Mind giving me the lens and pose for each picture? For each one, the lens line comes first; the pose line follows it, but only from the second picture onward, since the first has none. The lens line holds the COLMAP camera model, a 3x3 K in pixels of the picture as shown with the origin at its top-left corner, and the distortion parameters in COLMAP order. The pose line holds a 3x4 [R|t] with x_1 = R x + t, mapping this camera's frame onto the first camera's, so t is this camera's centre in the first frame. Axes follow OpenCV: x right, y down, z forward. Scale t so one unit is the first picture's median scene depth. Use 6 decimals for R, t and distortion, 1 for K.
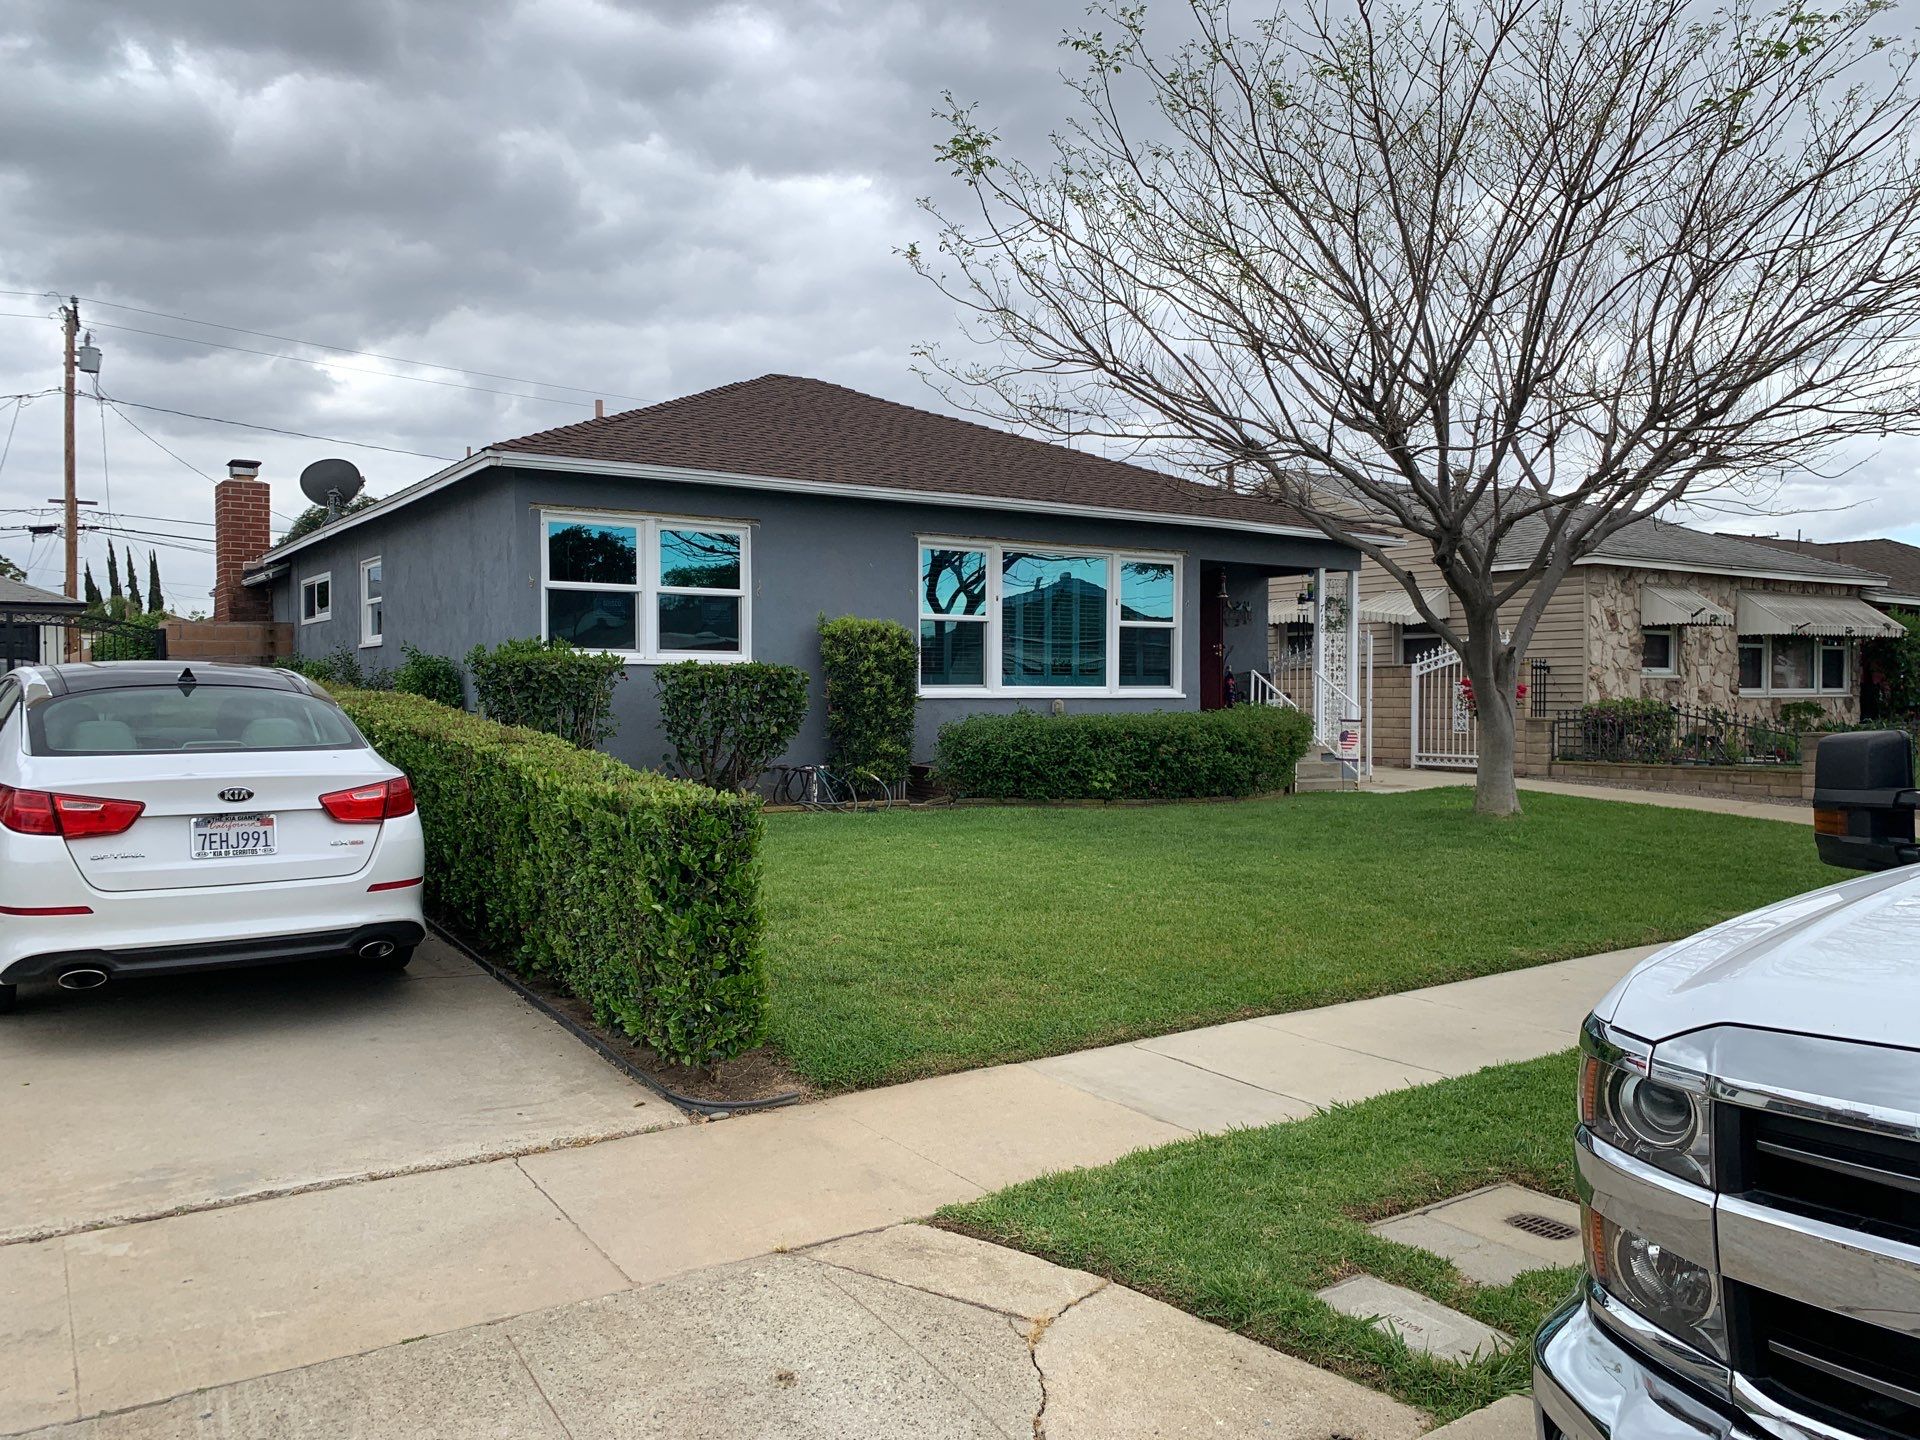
lens RADIAL K [[1493.9, 0, 960.0], [0, 1493.9, 720.0], [0, 0, 1]] dist [0.013324, -0.000823]
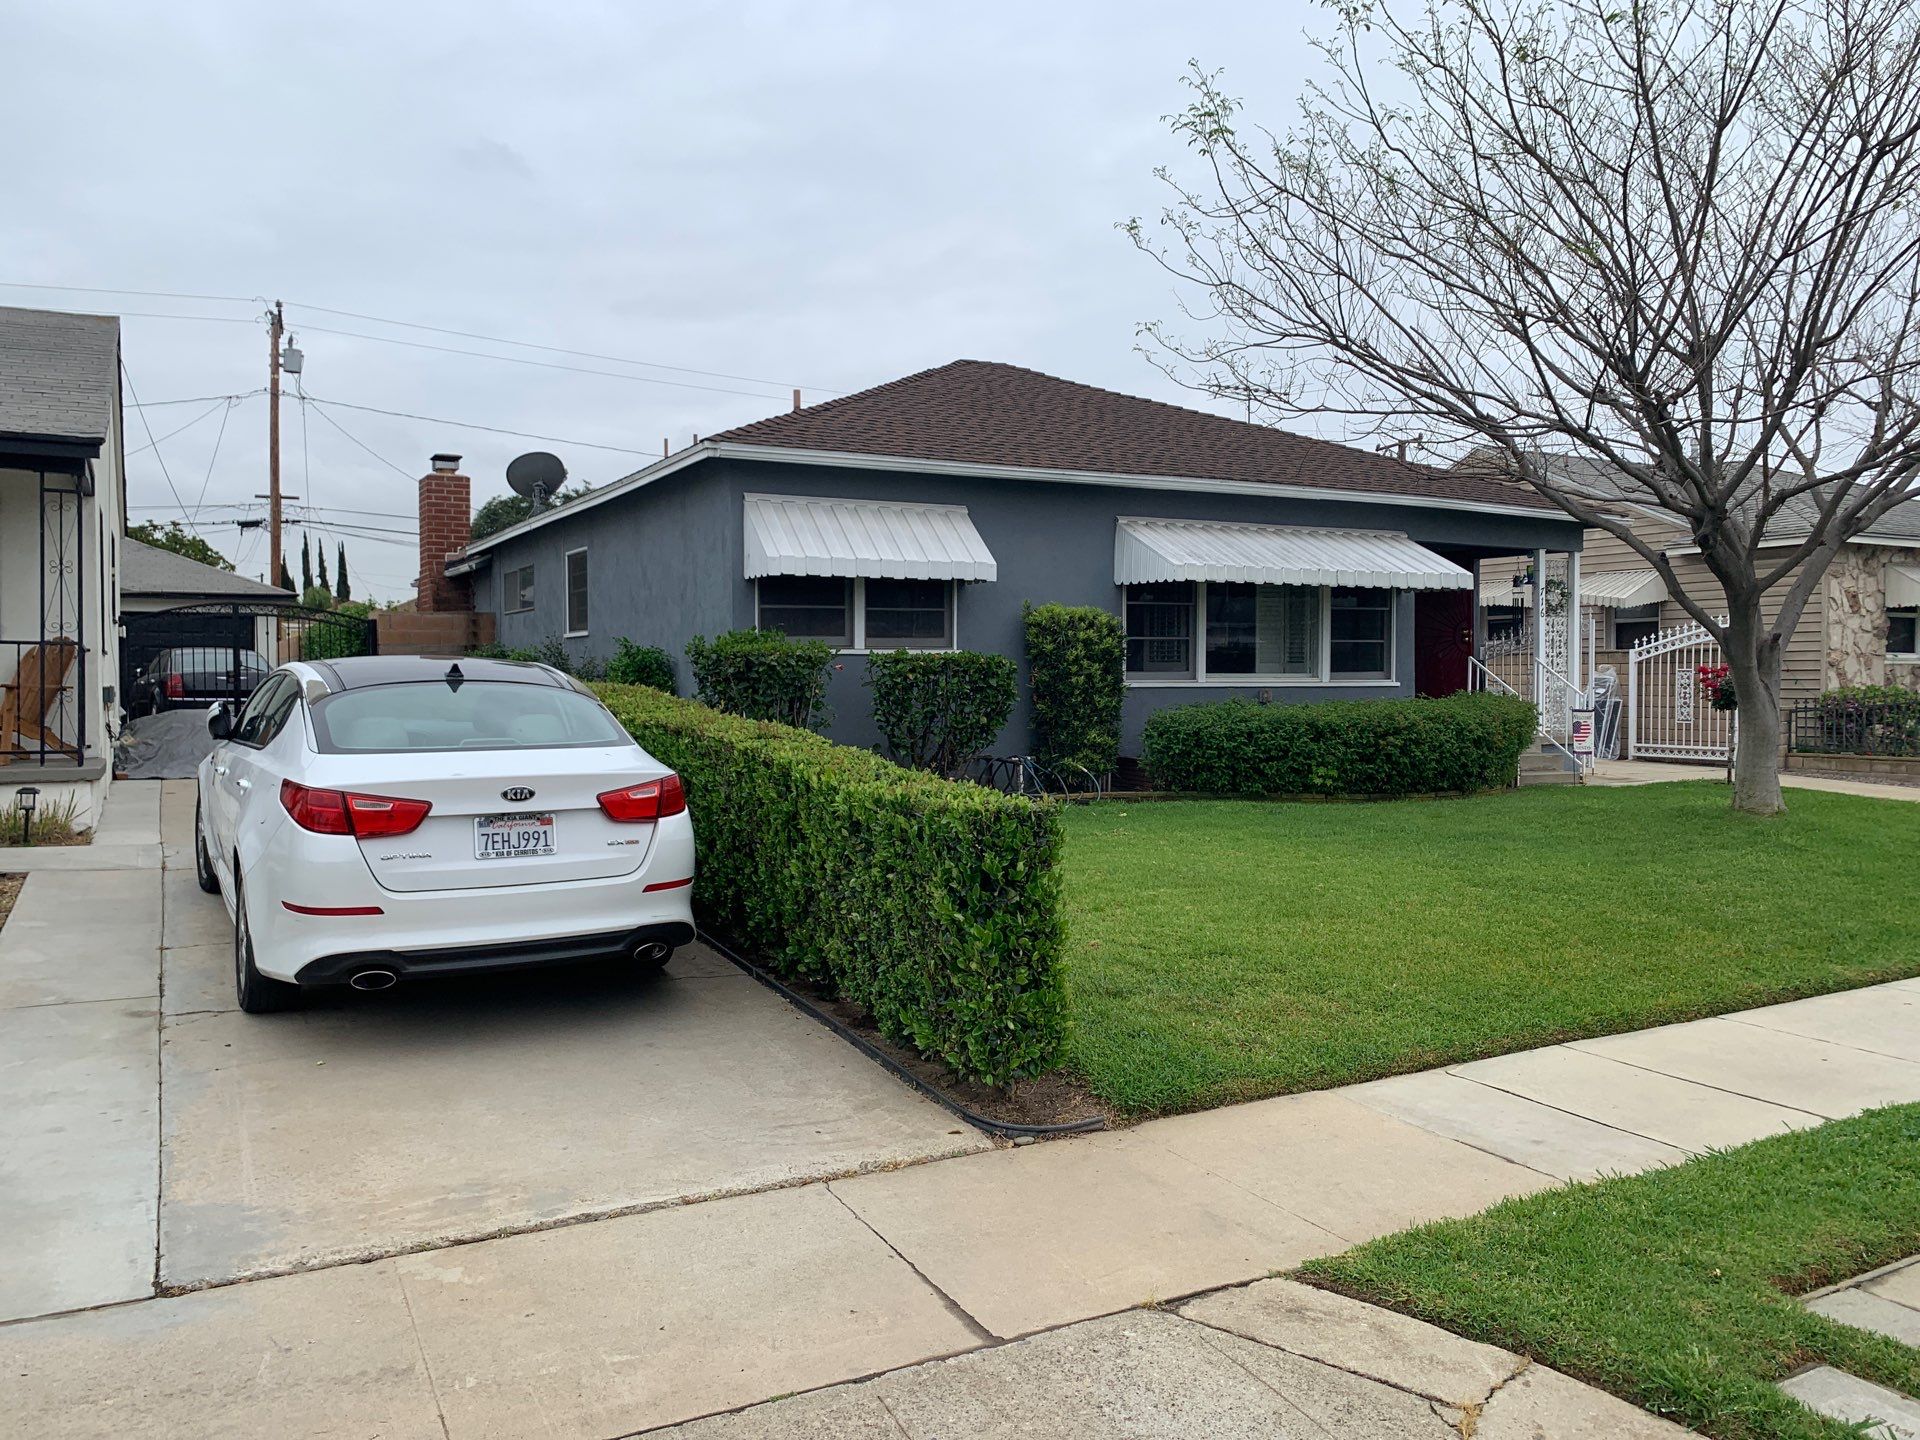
lens RADIAL K [[1492.5, 0, 961.7], [0, 1492.5, 708.4], [0, 0, 1]] dist [0.015769, -0.009056]
pose [[0.995152, 0.001291, -0.098341, -0.042797], [-0.001032, 0.999996, 0.002683, -0.003905], [0.098344, -0.002568, 0.995149, 0.024091]]
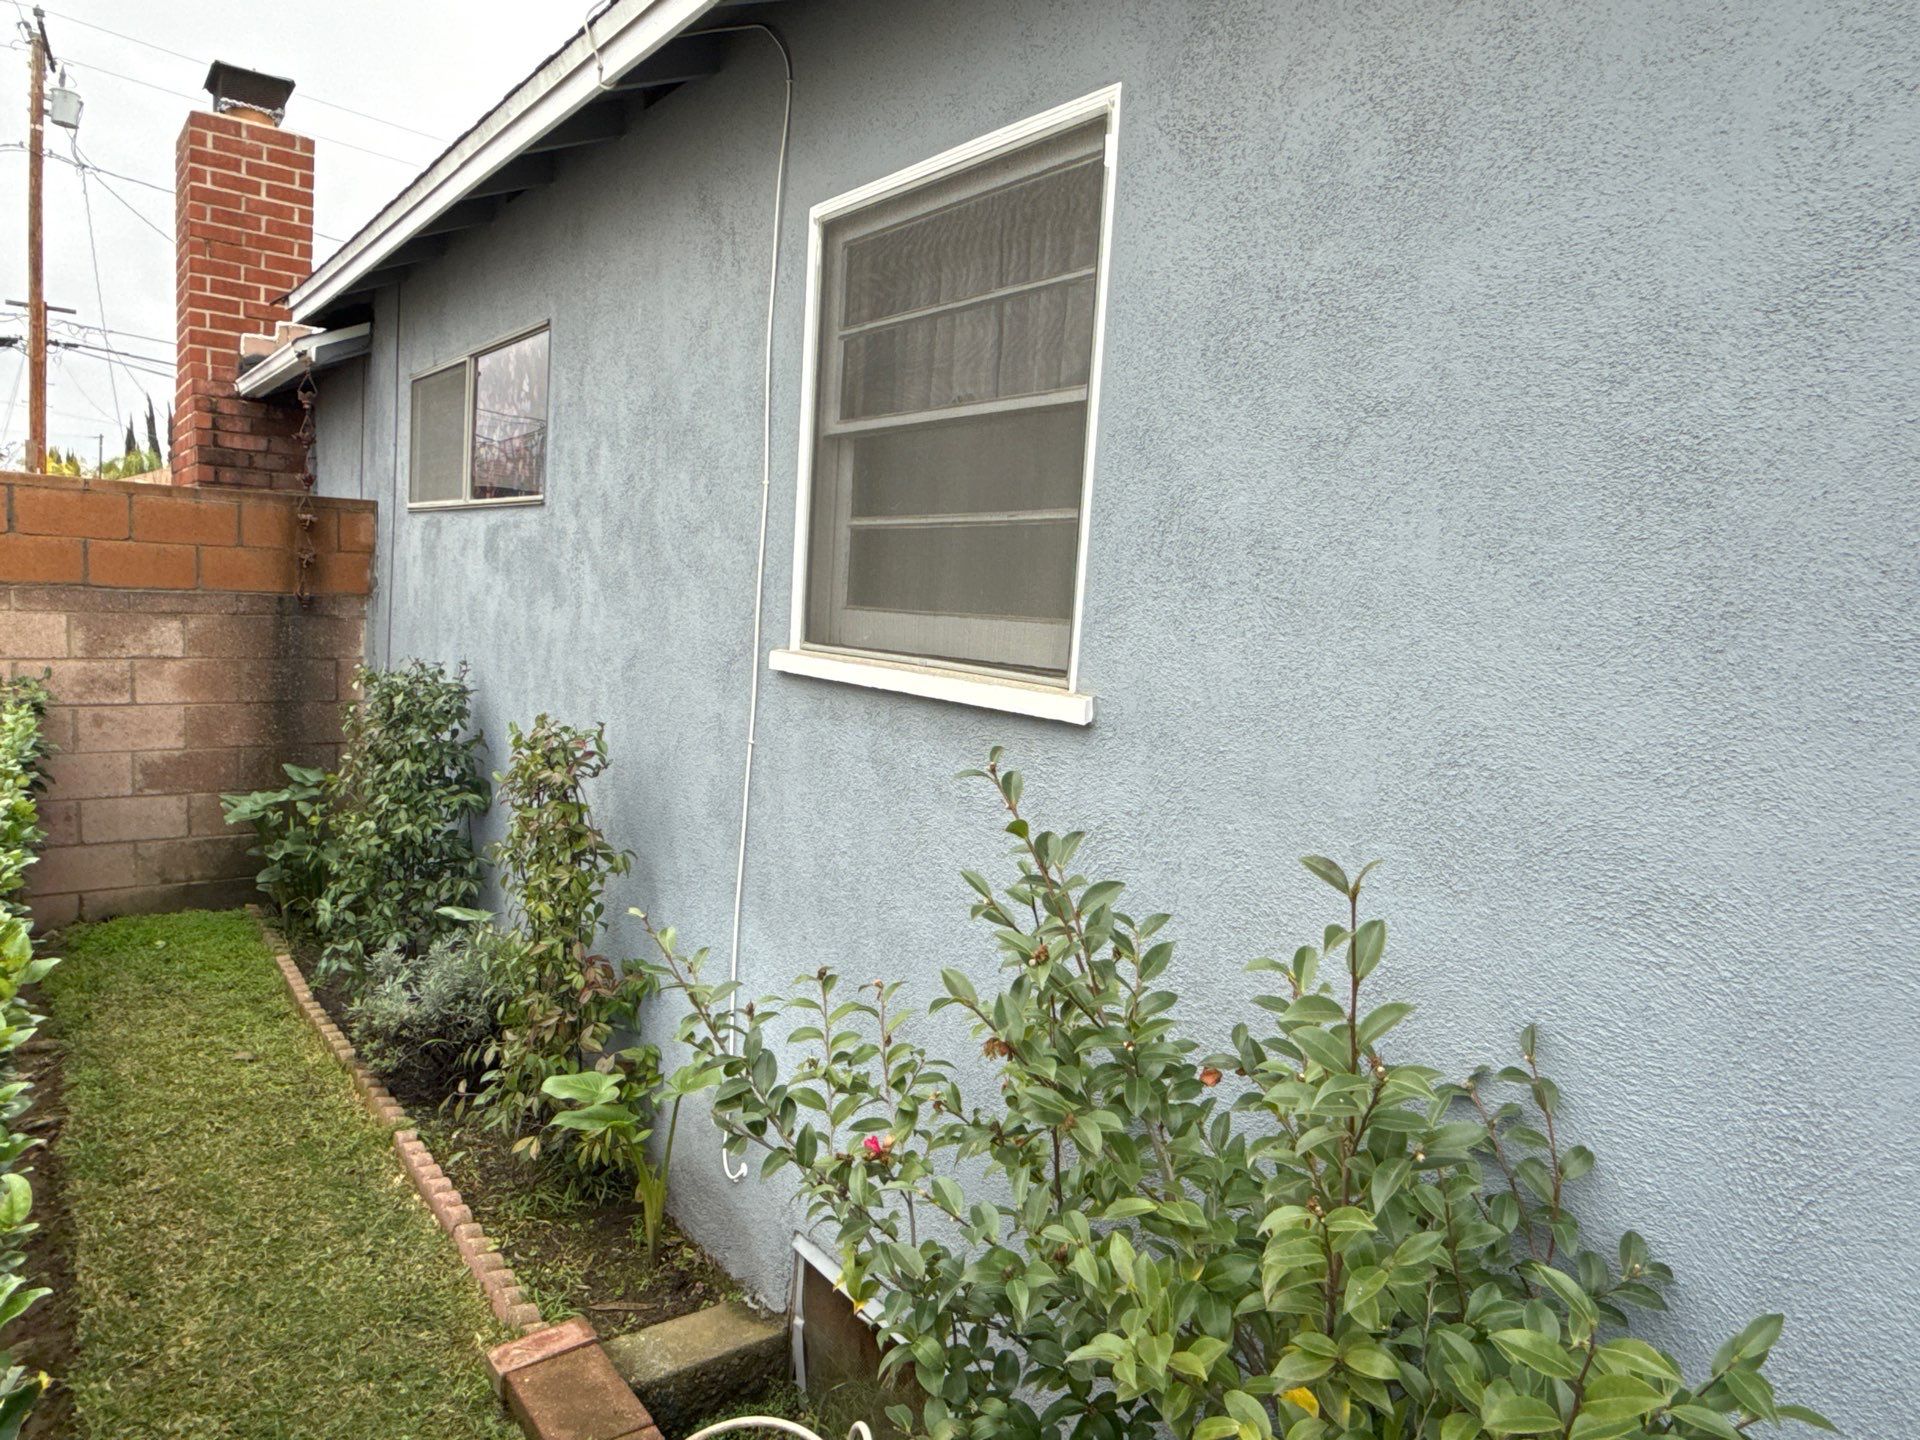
lens RADIAL K [[1298.3, 0, 960.0], [0, 1298.3, 720.0], [0, 0, 1]] dist [0.002770, -0.001130]
pose [[0.997521, 0.059432, 0.037689, -0.509249], [-0.062295, 0.994848, 0.079985, -0.076086], [-0.032741, -0.082135, 0.996083, 1.106071]]
